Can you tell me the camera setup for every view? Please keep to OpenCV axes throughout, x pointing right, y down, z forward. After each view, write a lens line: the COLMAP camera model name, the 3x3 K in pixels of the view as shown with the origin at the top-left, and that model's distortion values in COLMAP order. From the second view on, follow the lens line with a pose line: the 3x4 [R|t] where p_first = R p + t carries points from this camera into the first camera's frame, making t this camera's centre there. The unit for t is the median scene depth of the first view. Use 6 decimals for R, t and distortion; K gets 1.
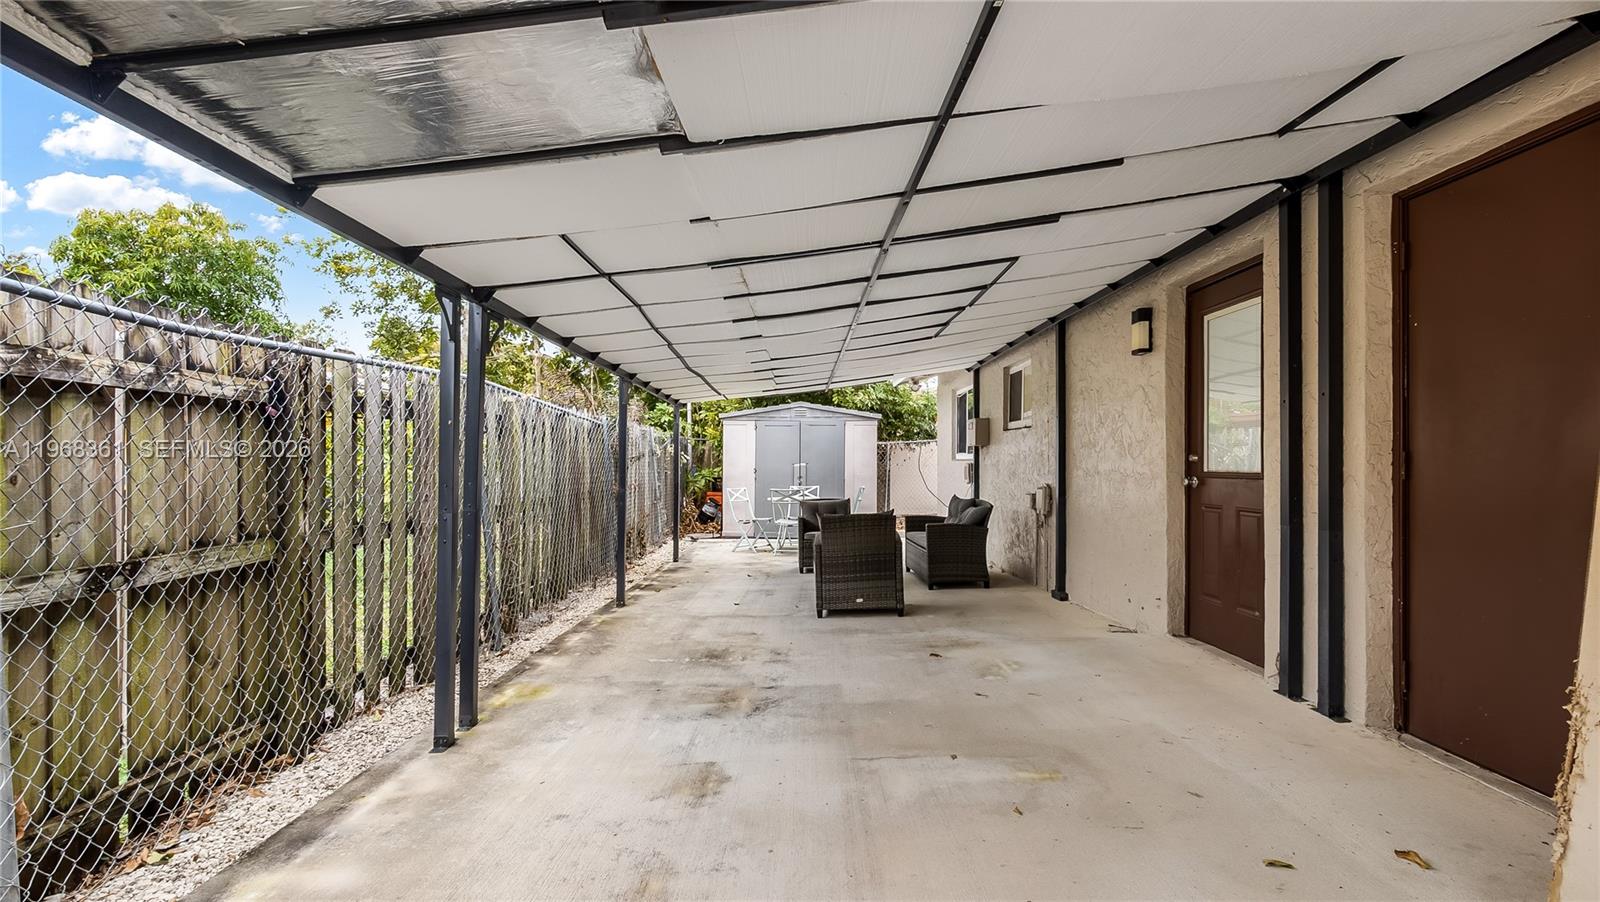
lens RADIAL K [[739.1, 0, 801.0], [0, 739.1, 443.9], [0, 0, 1]] dist [-0.017113, -0.000543]
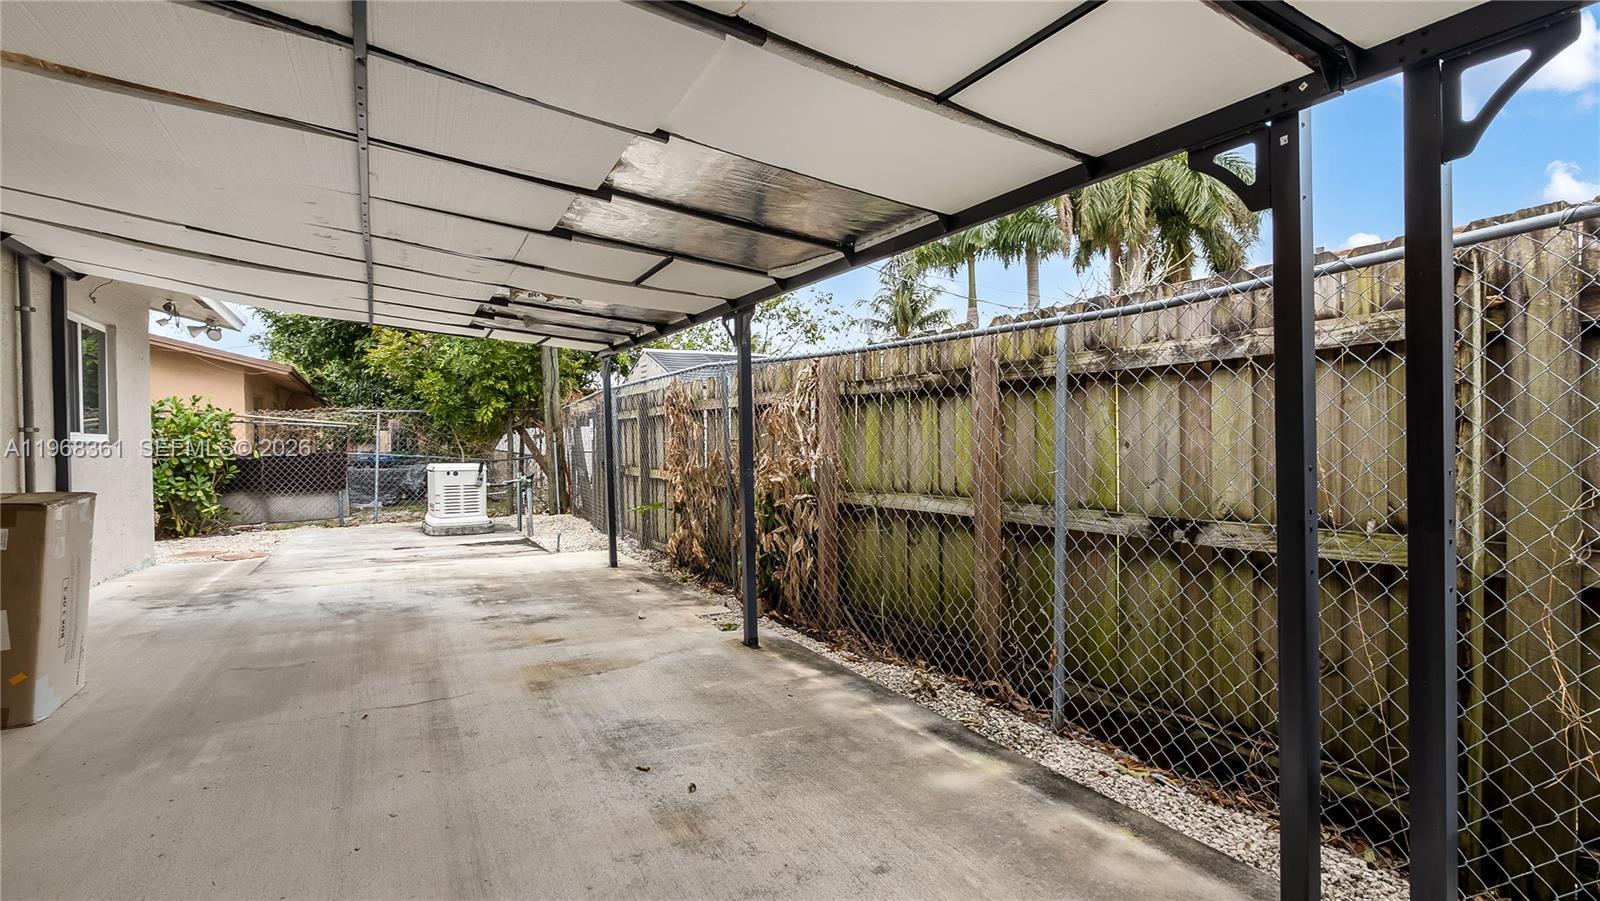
lens RADIAL K [[739.1, 0, 801.0], [0, 739.1, 443.4], [0, 0, 1]] dist [-0.017113, -0.000543]
pose [[-0.875397, 0.002618, -0.483398, 0.135272], [0.015488, 0.999624, -0.022634, 0.062603], [0.483157, -0.027300, -0.875108, 1.699923]]
